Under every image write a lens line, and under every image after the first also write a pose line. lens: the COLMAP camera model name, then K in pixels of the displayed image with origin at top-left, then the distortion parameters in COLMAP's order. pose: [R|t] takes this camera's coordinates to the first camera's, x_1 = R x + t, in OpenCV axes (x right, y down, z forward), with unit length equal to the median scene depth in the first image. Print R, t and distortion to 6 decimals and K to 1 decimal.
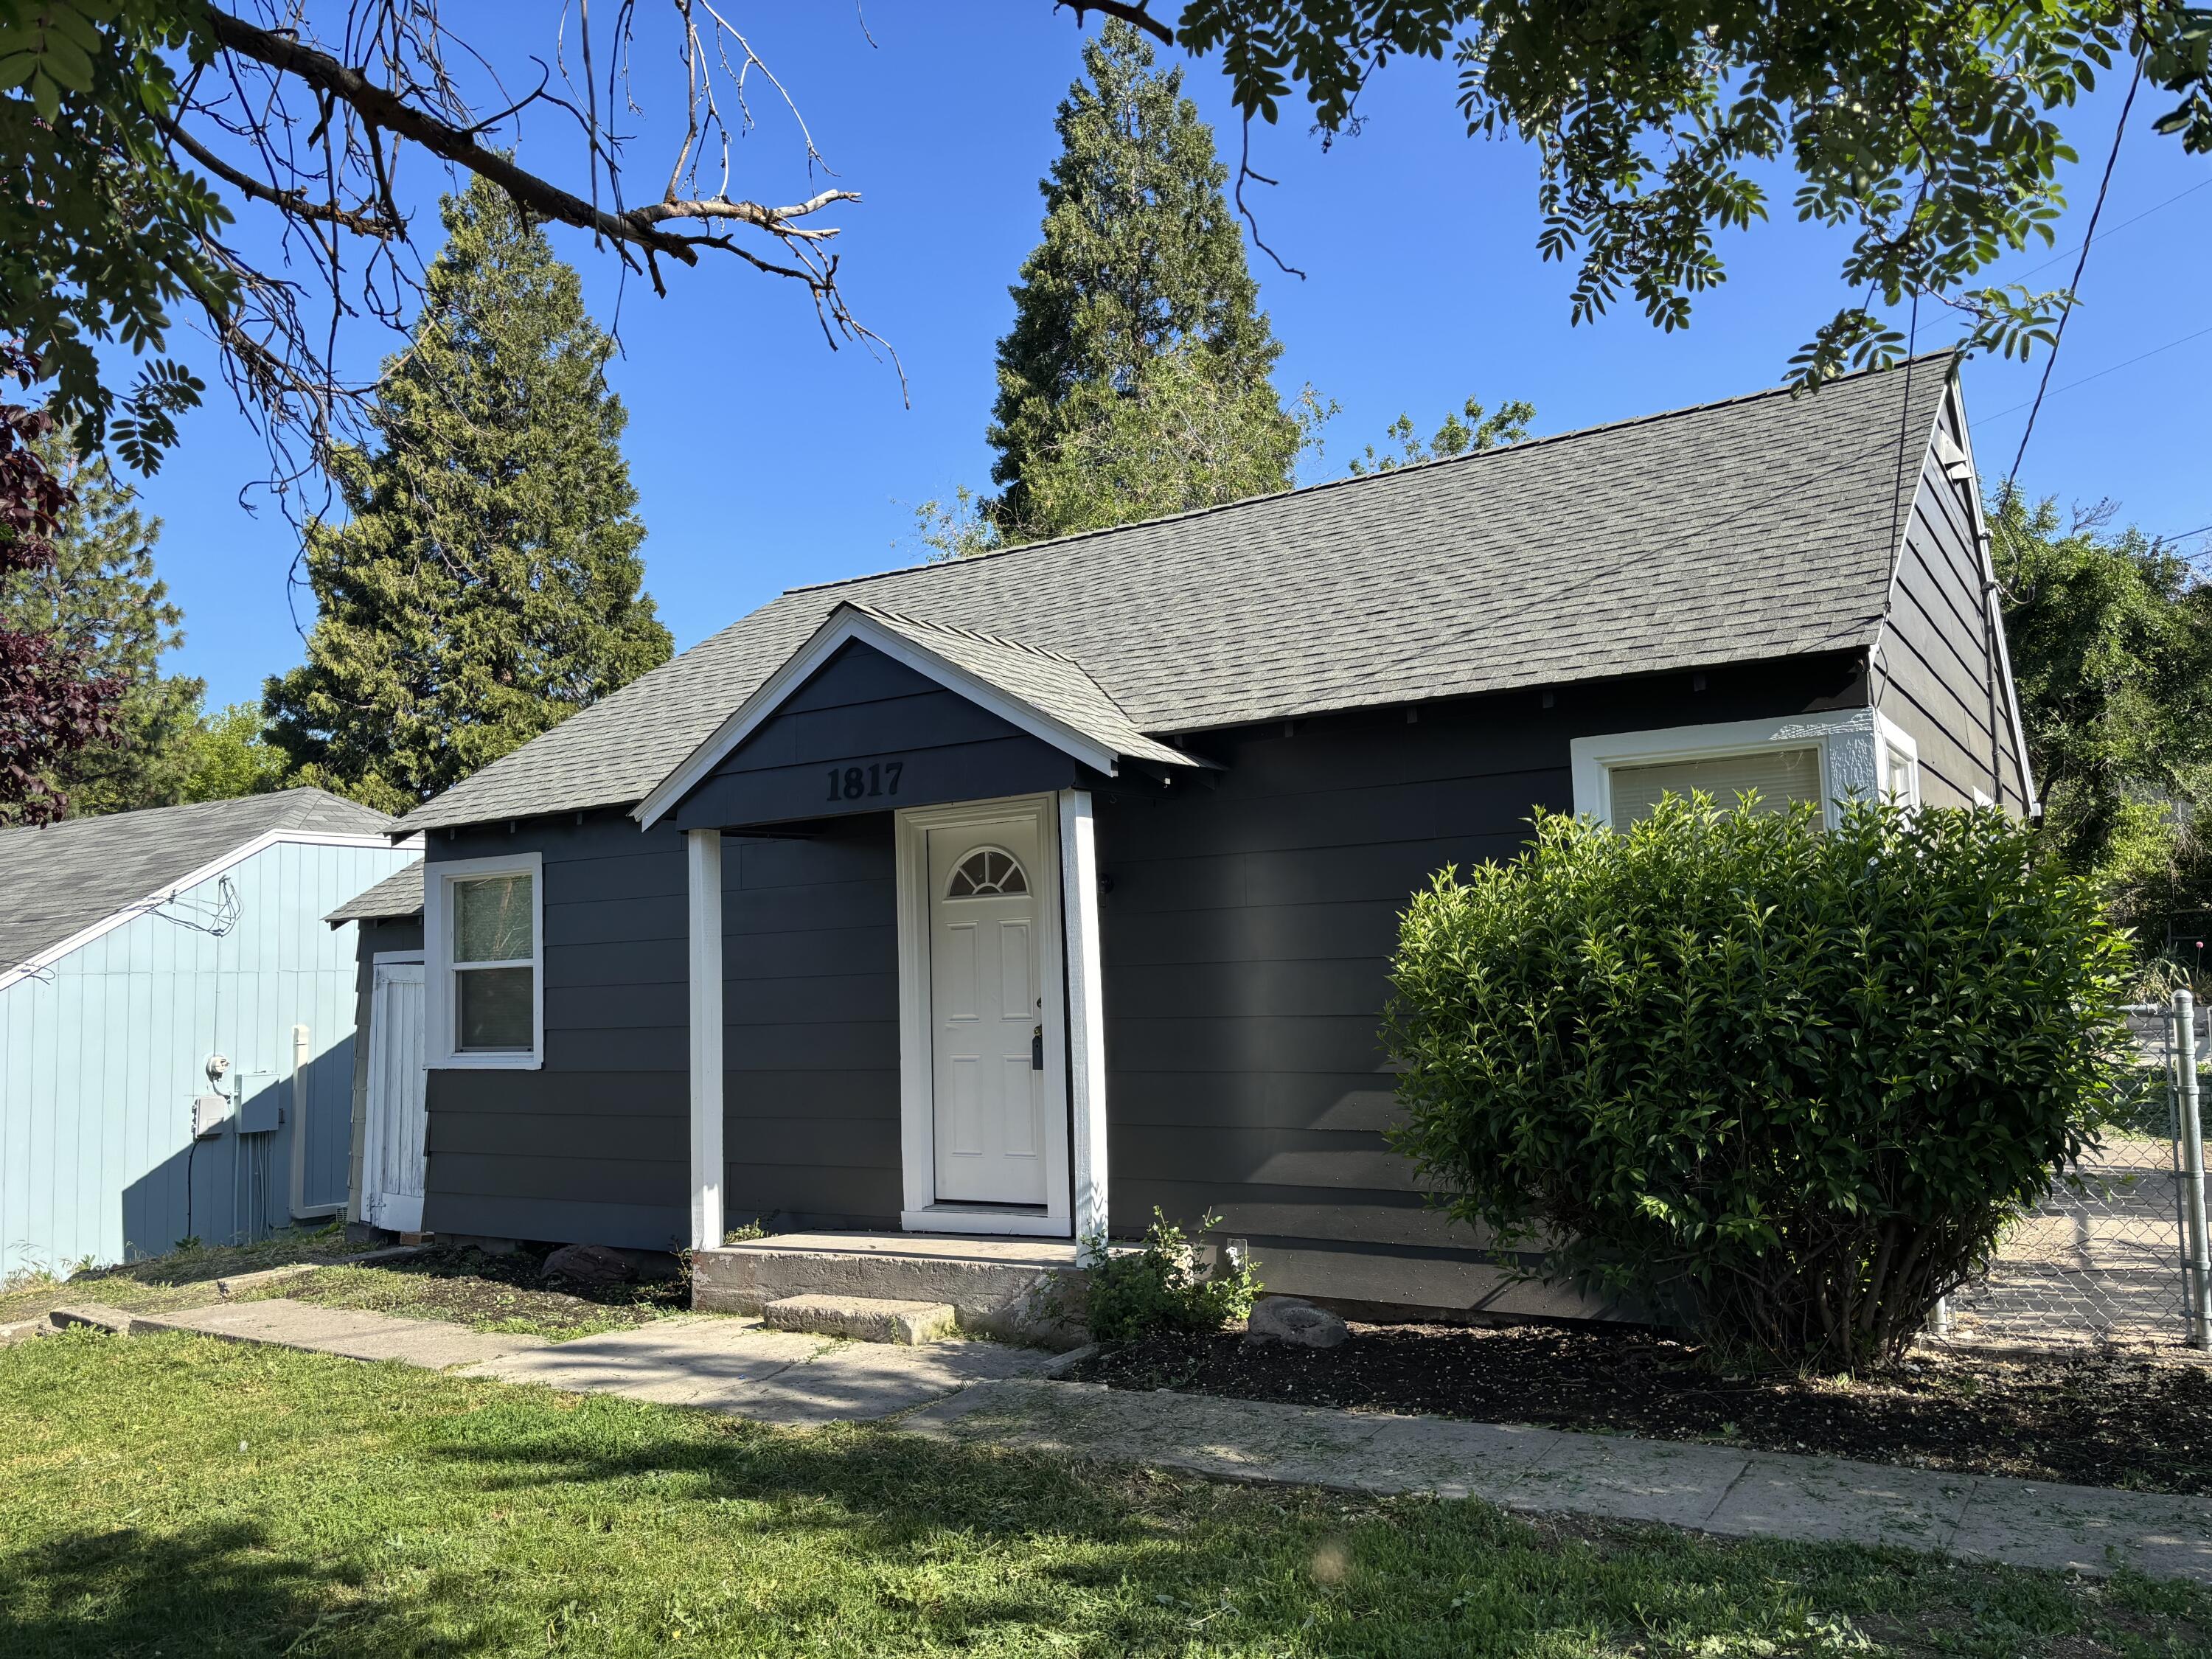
lens RADIAL K [[1668.0, 0, 1111.9], [0, 1668.0, 828.6], [0, 0, 1]] dist [0.052727, -0.058890]
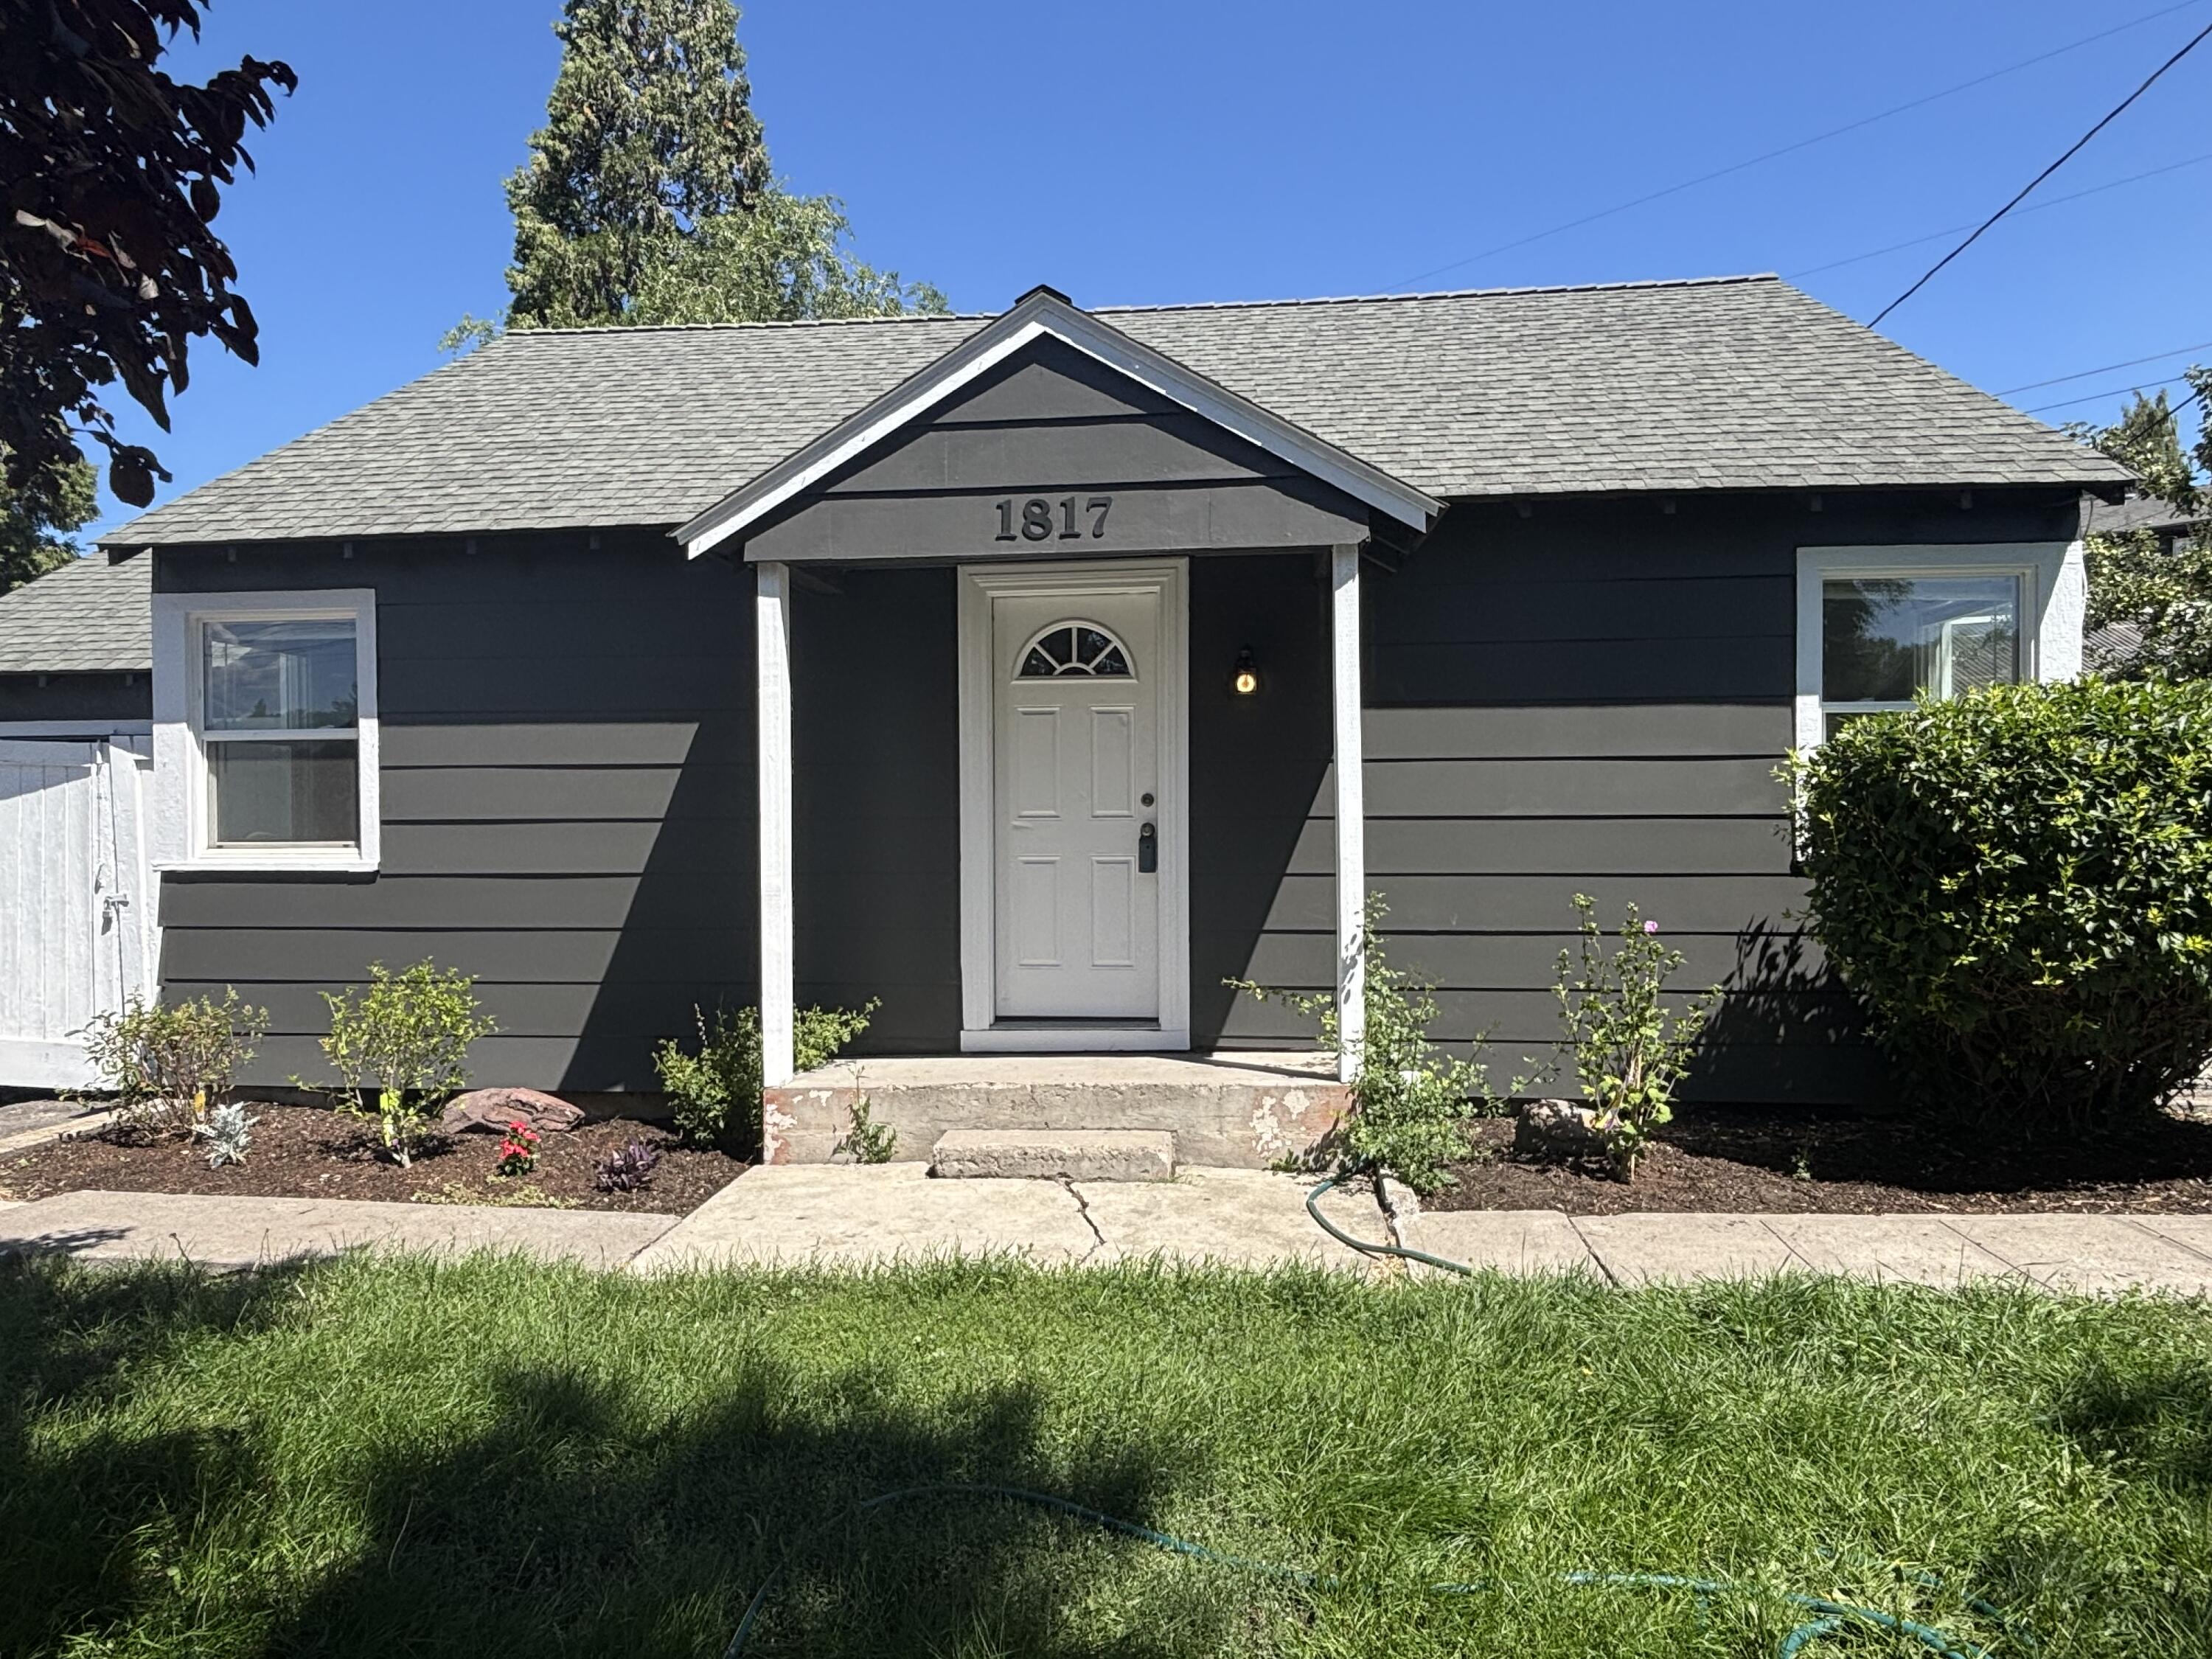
lens RADIAL K [[1367.8, 0, 1093.9], [0, 1367.8, 840.5], [0, 0, 1]] dist [0.023444, -0.035502]
pose [[0.895790, 0.018635, 0.444087, -0.403589], [-0.063321, 0.994280, 0.086006, 0.066446], [-0.439944, -0.105164, 0.891846, 0.356034]]
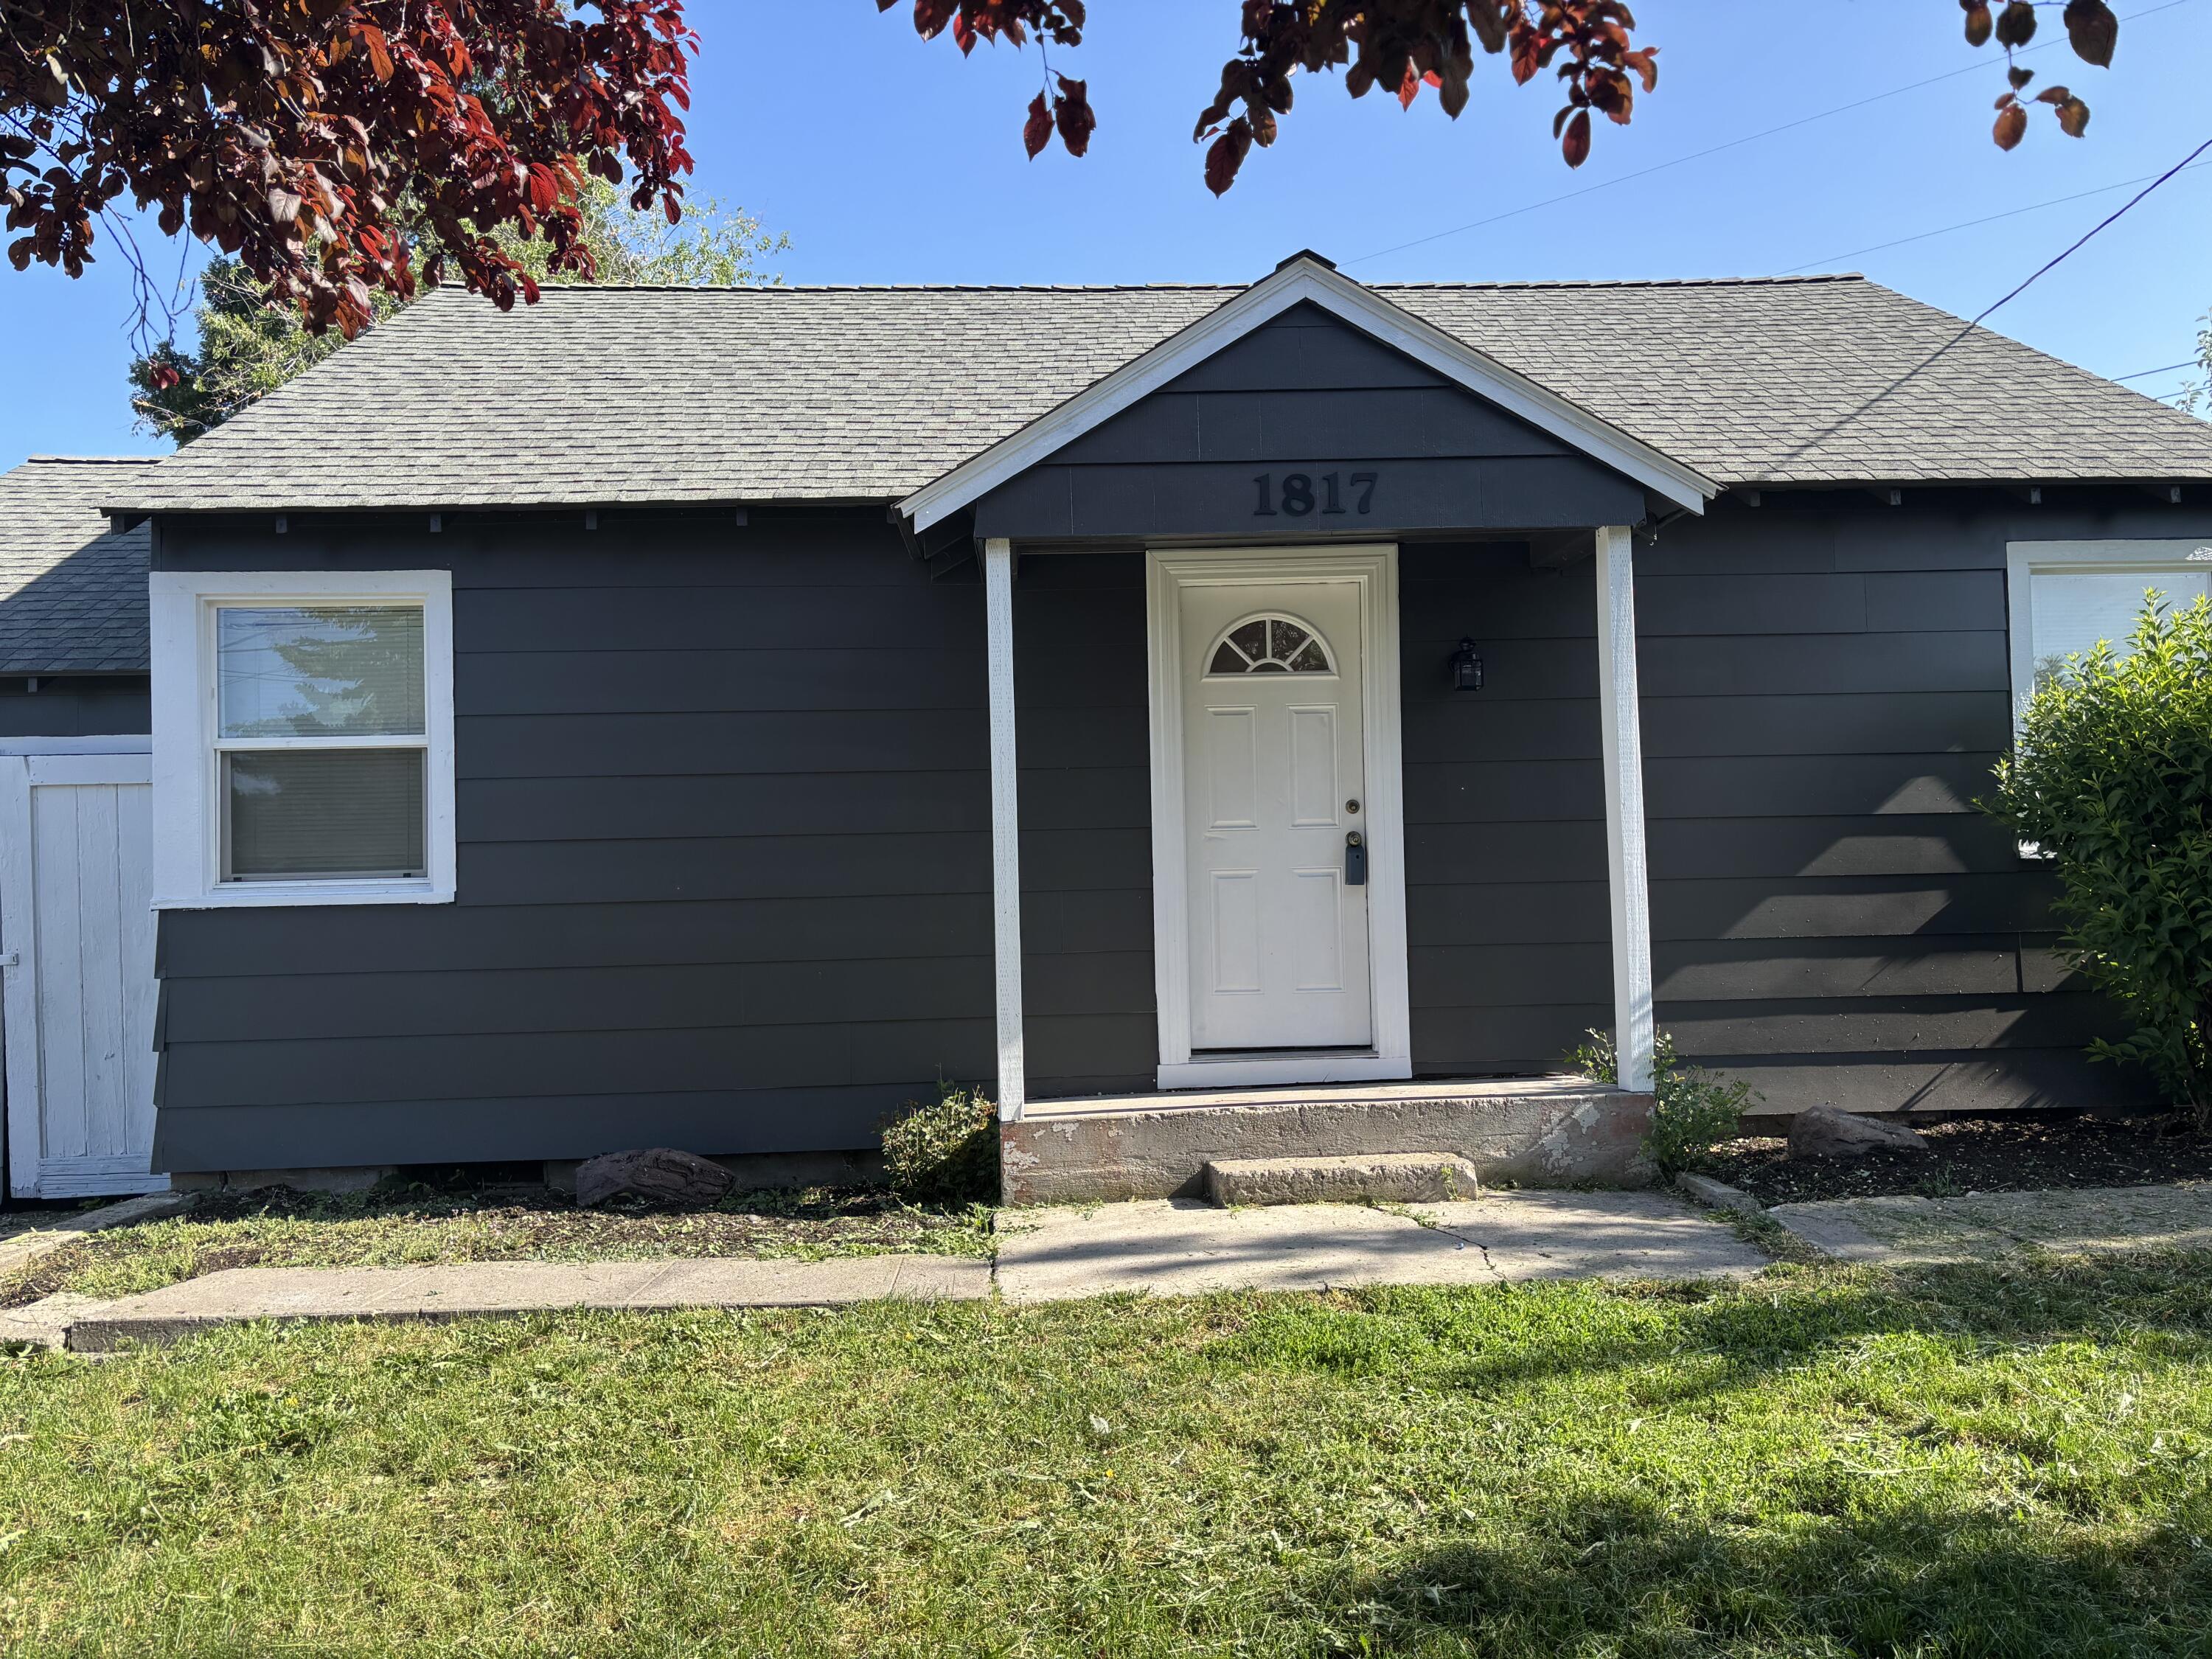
lens RADIAL K [[1668.0, 0, 1113.4], [0, 1668.0, 839.0], [0, 0, 1]] dist [0.052727, -0.058890]
pose [[0.819076, 0.034569, 0.572642, -0.624428], [-0.054936, 0.998322, 0.018311, 0.114780], [-0.571048, -0.046457, 0.819601, 0.394479]]
